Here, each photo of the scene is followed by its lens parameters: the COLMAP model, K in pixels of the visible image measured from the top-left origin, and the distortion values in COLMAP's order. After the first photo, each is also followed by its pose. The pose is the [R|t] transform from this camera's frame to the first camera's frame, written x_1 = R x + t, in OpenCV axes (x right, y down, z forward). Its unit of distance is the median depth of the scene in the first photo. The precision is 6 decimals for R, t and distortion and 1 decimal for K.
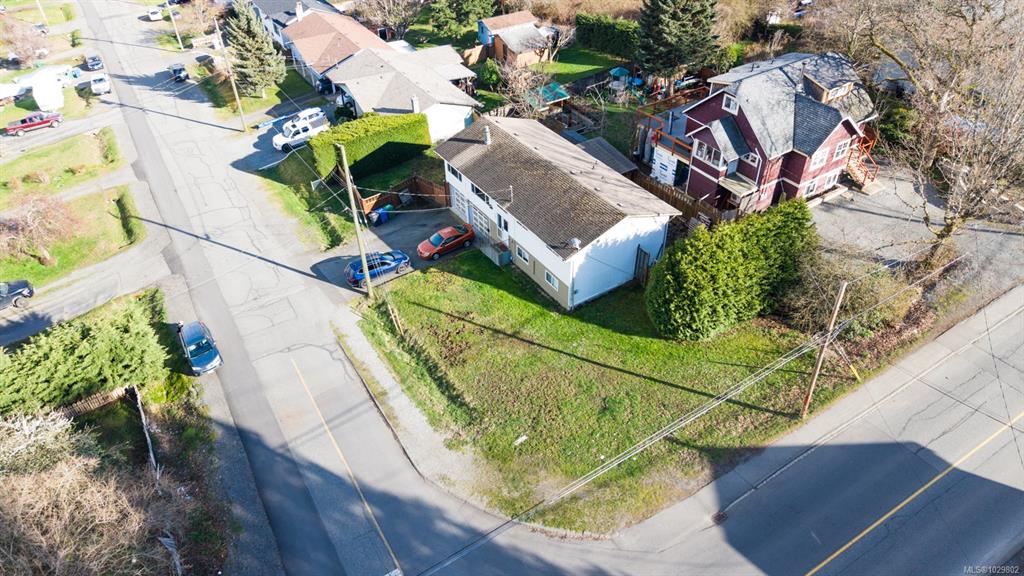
lens RADIAL K [[689.4, 0, 509.0], [0, 689.4, 291.5], [0, 0, 1]] dist [0.005407, -0.015785]
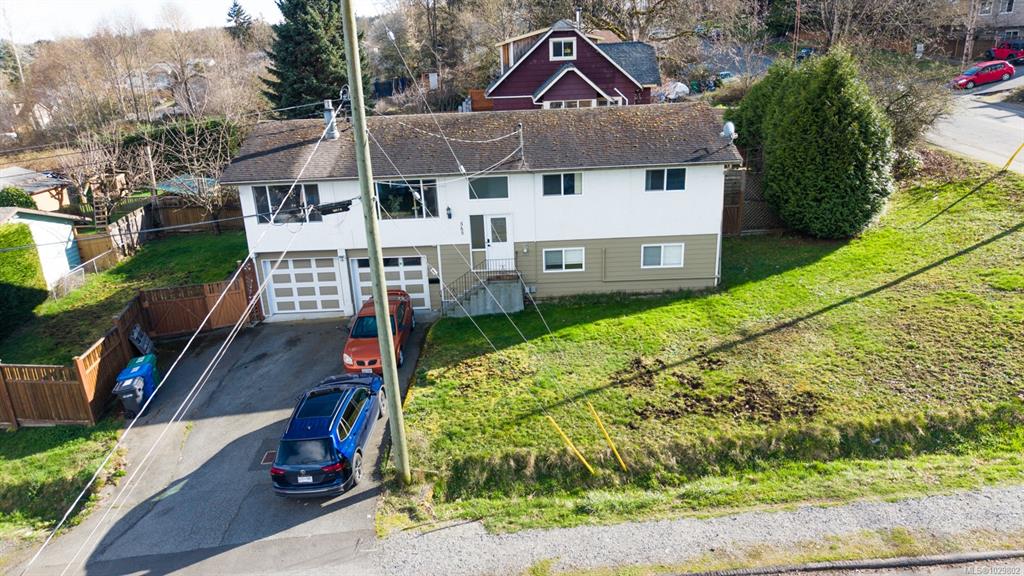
lens RADIAL K [[689.4, 0, 511.9], [0, 689.4, 285.5], [0, 0, 1]] dist [0.005407, -0.015785]
pose [[0.532360, -0.269226, 0.802565, -0.405769], [0.553840, 0.827778, -0.089691, -0.012989], [-0.640198, 0.492241, 0.589784, 0.712439]]
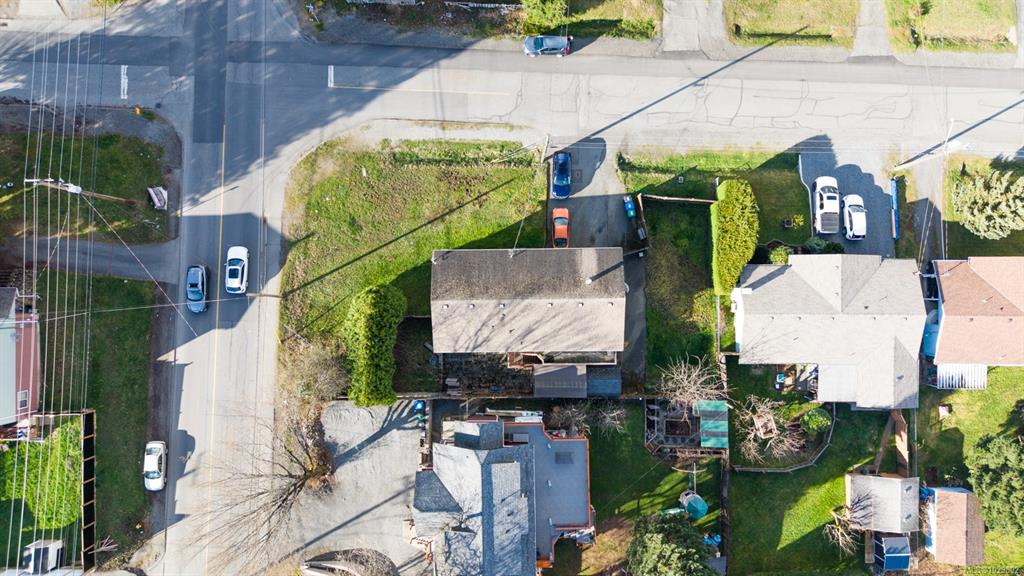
lens RADIAL K [[689.4, 0, 510.0], [0, 689.4, 290.0], [0, 0, 1]] dist [0.005407, -0.015785]
pose [[-0.524511, 0.851165, 0.020152, 0.031463], [-0.517808, -0.337697, 0.786025, -1.145331], [0.675842, 0.401844, 0.617866, 0.180516]]
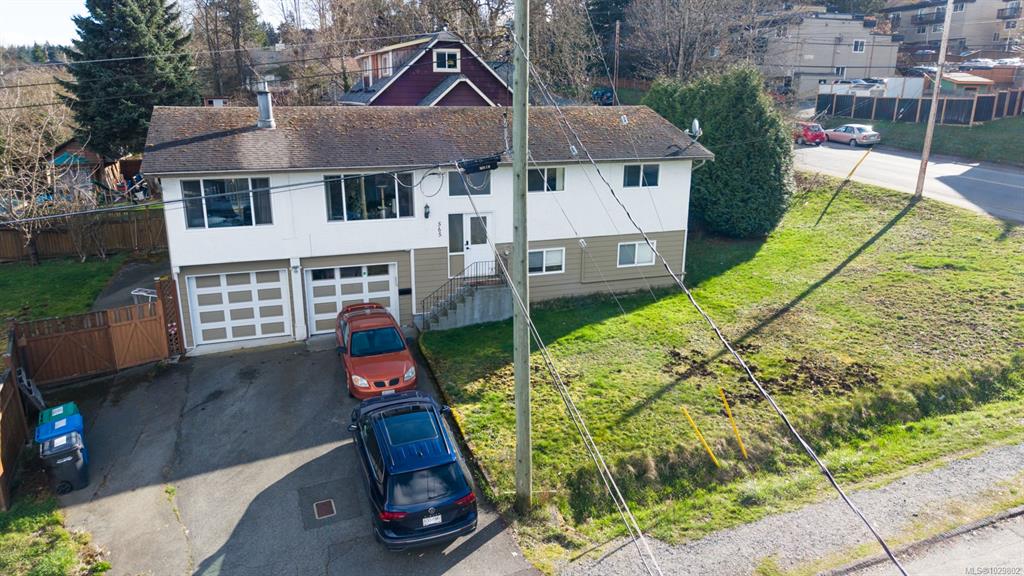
lens RADIAL K [[689.4, 0, 513.7], [0, 689.4, 285.1], [0, 0, 1]] dist [0.005407, -0.015785]
pose [[0.209245, -0.234857, 0.949241, -0.430730], [0.607227, 0.792096, 0.062123, -0.081310], [-0.766480, 0.563406, 0.308354, 0.854817]]
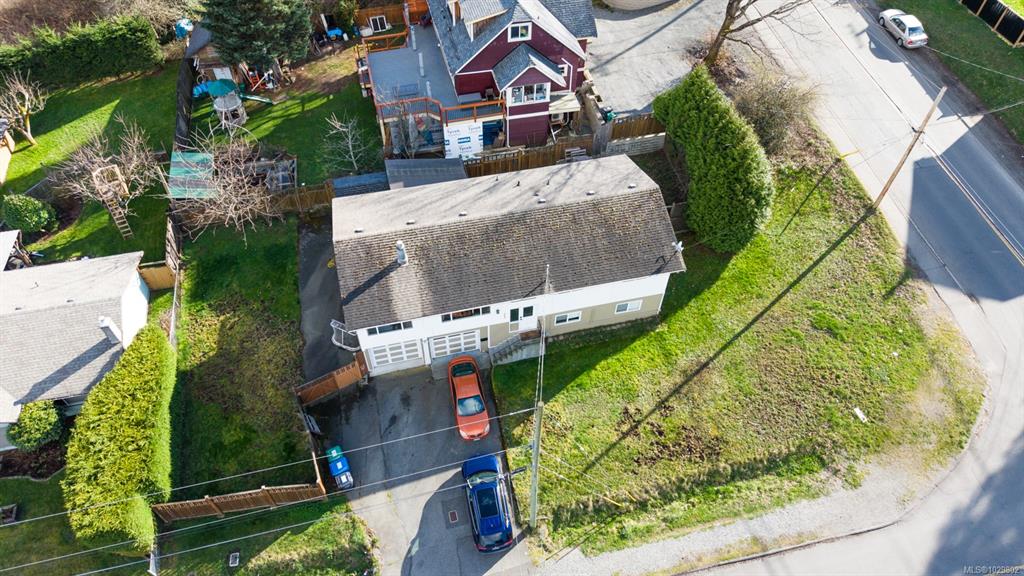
lens RADIAL K [[689.4, 0, 513.2], [0, 689.4, 285.8], [0, 0, 1]] dist [0.005407, -0.015785]
pose [[0.321647, -0.714125, 0.621746, -0.450618], [0.580550, 0.667471, 0.466309, -0.470209], [-0.748000, 0.210968, 0.629276, 0.528774]]
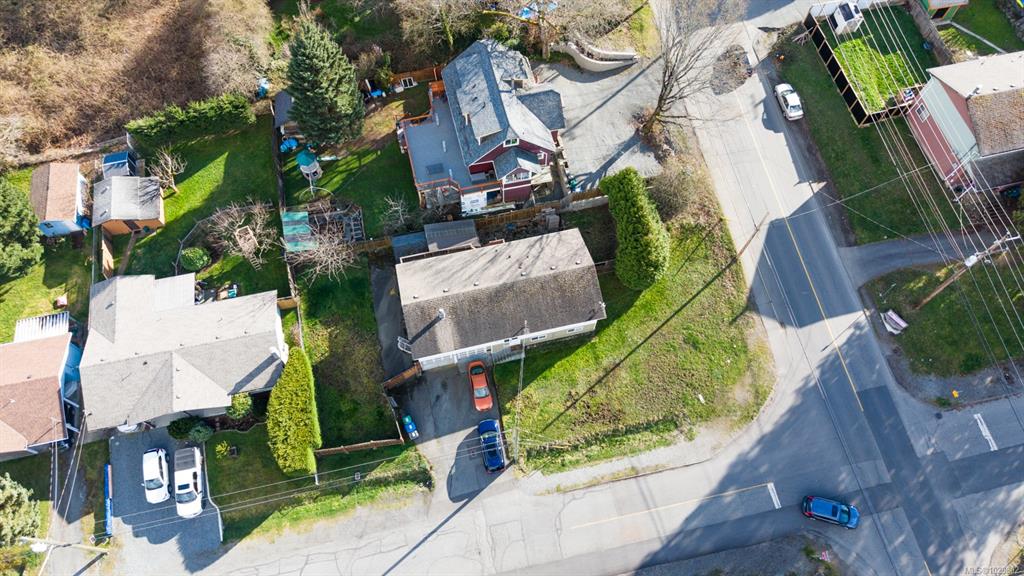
lens RADIAL K [[689.4, 0, 513.5], [0, 689.4, 286.6], [0, 0, 1]] dist [0.005407, -0.015785]
pose [[0.323291, -0.844402, 0.427162, -0.466264], [0.577279, 0.533662, 0.618024, -0.930879], [-0.749821, 0.046790, 0.659984, 0.150727]]
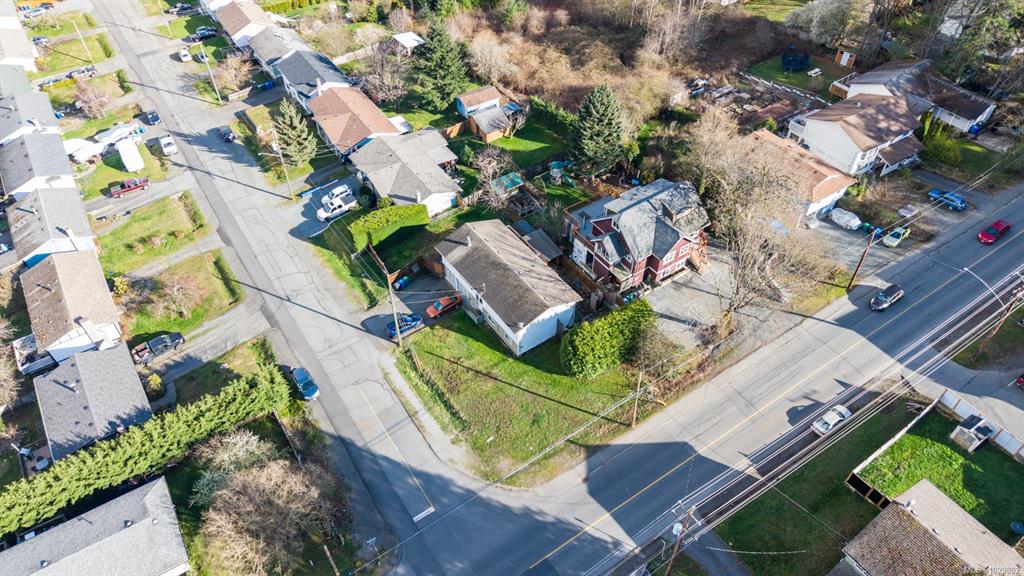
lens RADIAL K [[689.4, 0, 510.6], [0, 689.4, 287.1], [0, 0, 1]] dist [0.005407, -0.015785]
pose [[0.999138, -0.013346, 0.039315, 0.002430], [0.009000, 0.994032, 0.108714, -0.307182], [-0.040531, -0.108266, 0.993295, -0.642305]]
